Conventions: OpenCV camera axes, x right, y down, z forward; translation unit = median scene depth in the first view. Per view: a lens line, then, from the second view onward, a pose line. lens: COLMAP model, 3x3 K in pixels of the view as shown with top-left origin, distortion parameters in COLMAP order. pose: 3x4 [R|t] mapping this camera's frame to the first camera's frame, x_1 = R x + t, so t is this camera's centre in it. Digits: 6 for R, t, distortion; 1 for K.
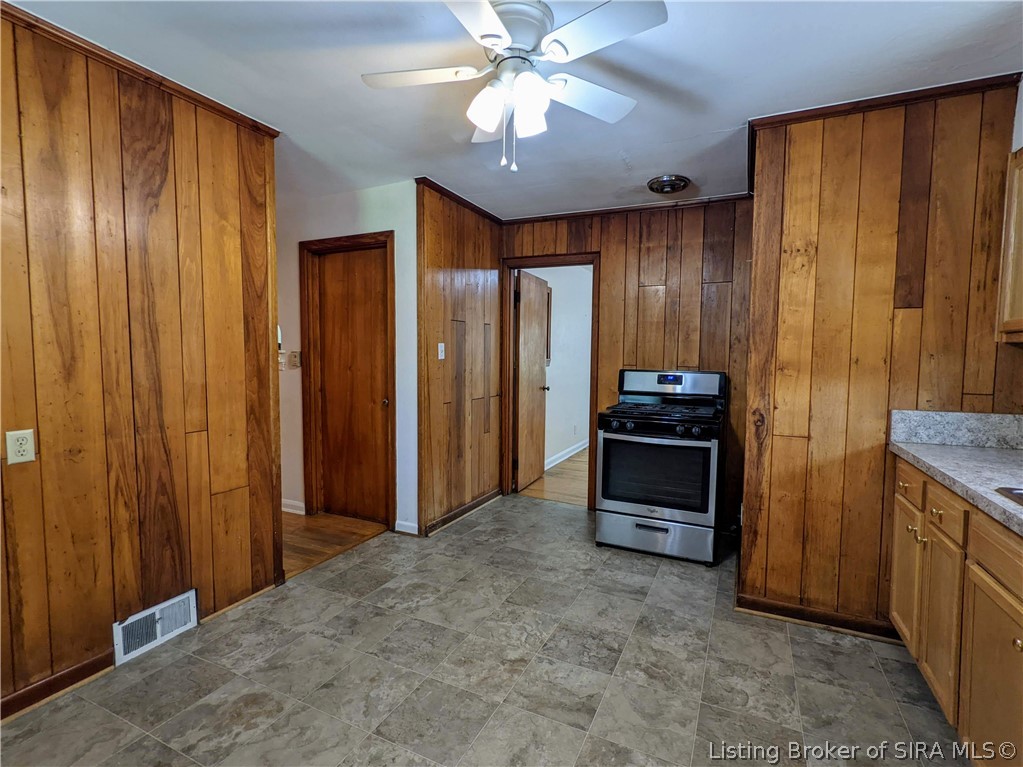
lens RADIAL K [[494.0, 0, 515.2], [0, 494.0, 383.9], [0, 0, 1]] dist [-0.001523, 0.000799]
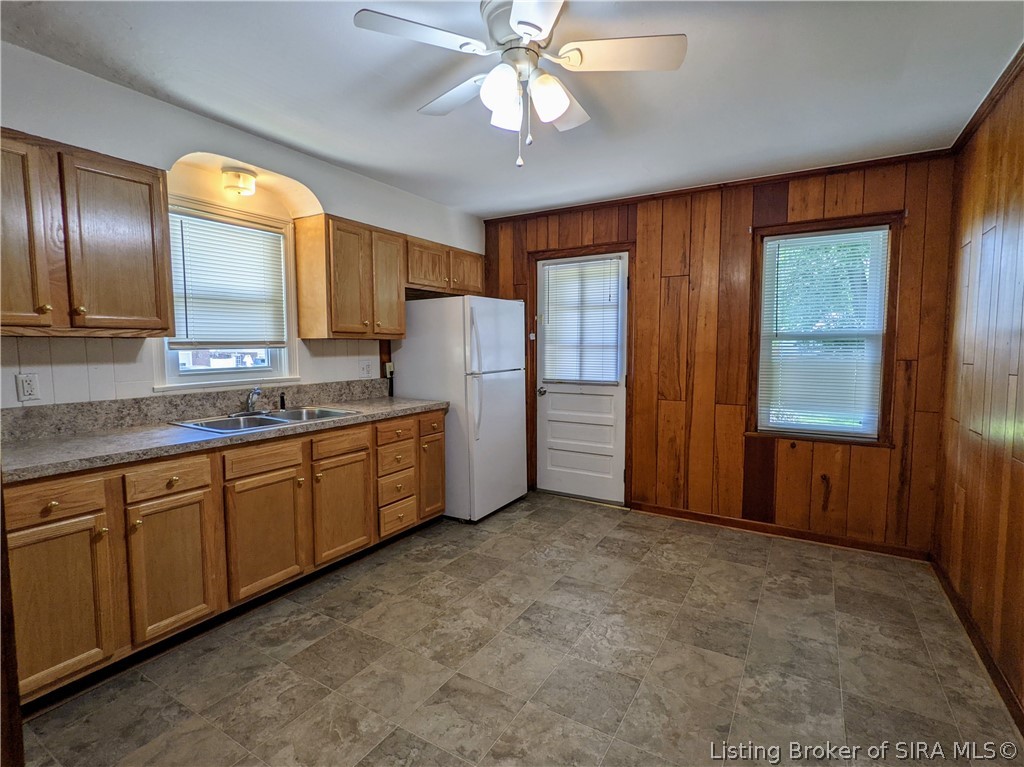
lens RADIAL K [[490.7, 0, 519.4], [0, 490.7, 382.6], [0, 0, 1]] dist [0.000420, 0.000390]
pose [[-0.996027, -0.014779, 0.087813, -0.069011], [-0.002871, 0.990949, 0.134211, -0.101318], [-0.089001, 0.133426, -0.987054, 1.484049]]
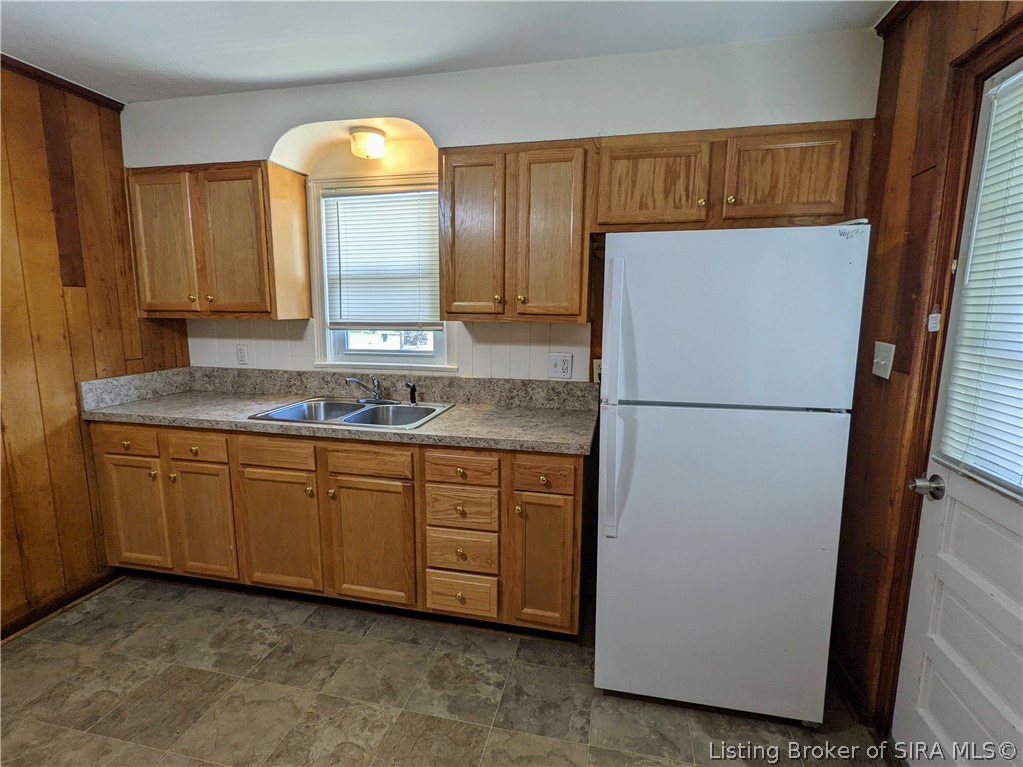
lens RADIAL K [[494.0, 0, 515.2], [0, 494.0, 383.9], [0, 0, 1]] dist [-0.001523, 0.000799]
pose [[-0.229965, -0.158880, 0.960142, -0.450729], [0.043910, 0.983885, 0.173326, -0.082412], [-0.972208, 0.082019, -0.219283, 0.299321]]
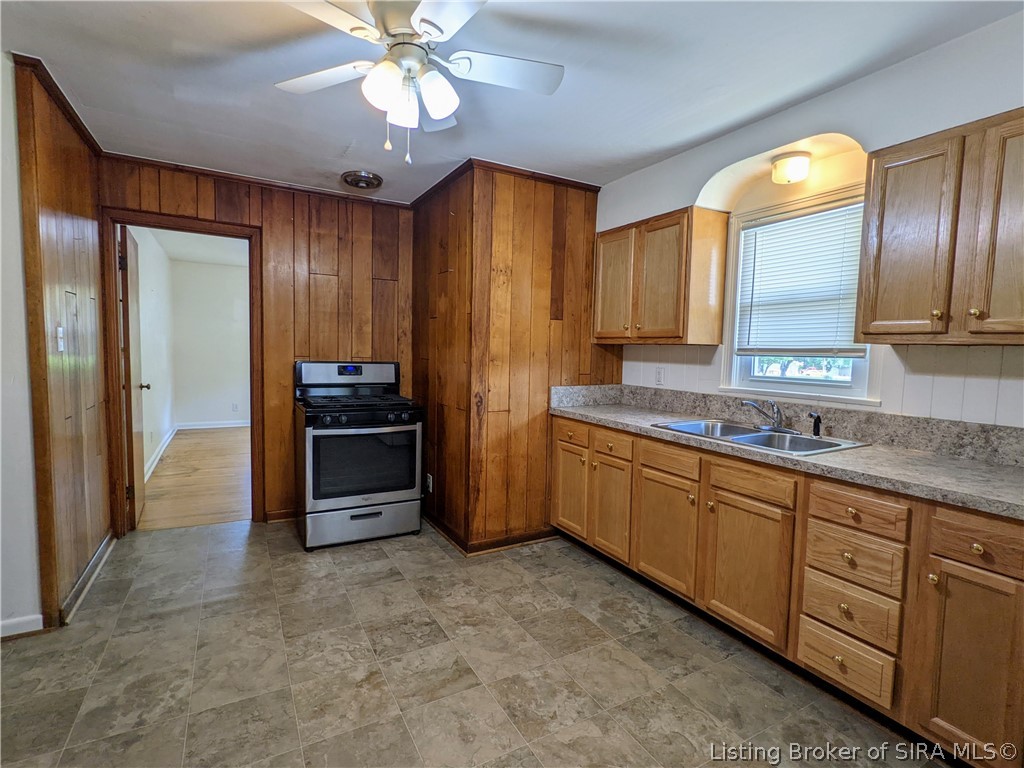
lens RADIAL K [[503.3, 0, 512.5], [0, 503.3, 384.6], [0, 0, 1]] dist [-0.001309, 0.000588]
pose [[0.575045, -0.057966, 0.816065, -0.524197], [0.030869, 0.998314, 0.049159, -0.031151], [-0.817539, -0.003077, 0.575865, 0.199039]]
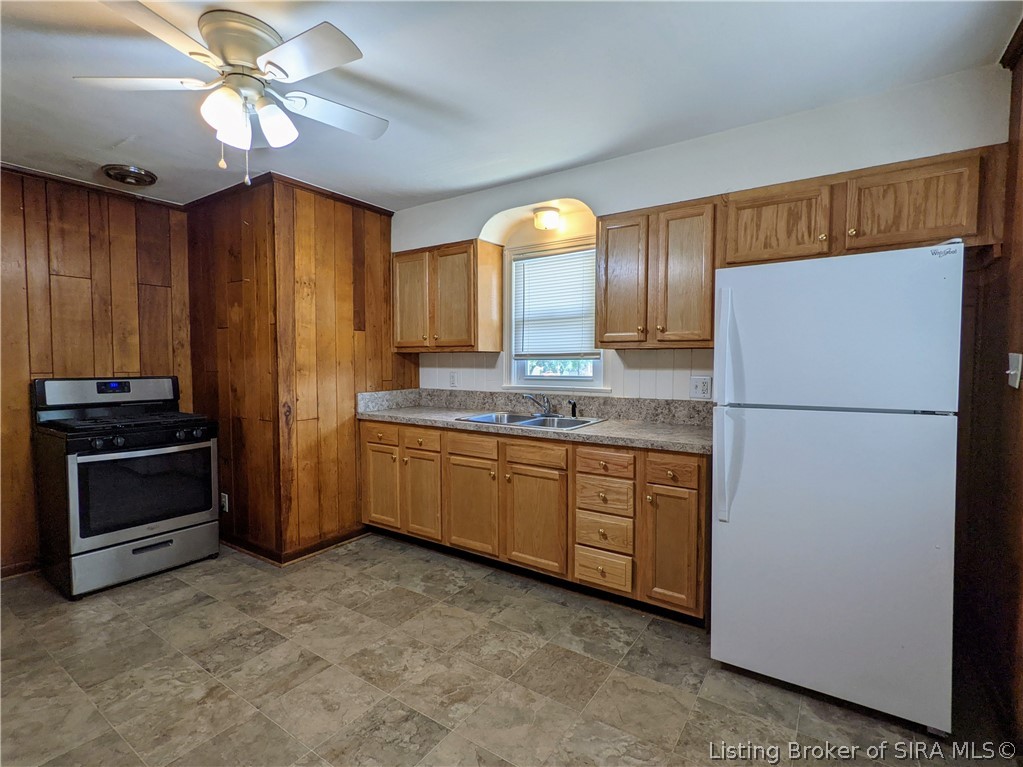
lens RADIAL K [[494.0, 0, 515.2], [0, 494.0, 383.9], [0, 0, 1]] dist [-0.001523, 0.000799]
pose [[0.143280, -0.057612, 0.988004, -0.707254], [0.057770, 0.997089, 0.049764, -0.026720], [-0.987995, 0.049947, 0.146192, 0.238961]]
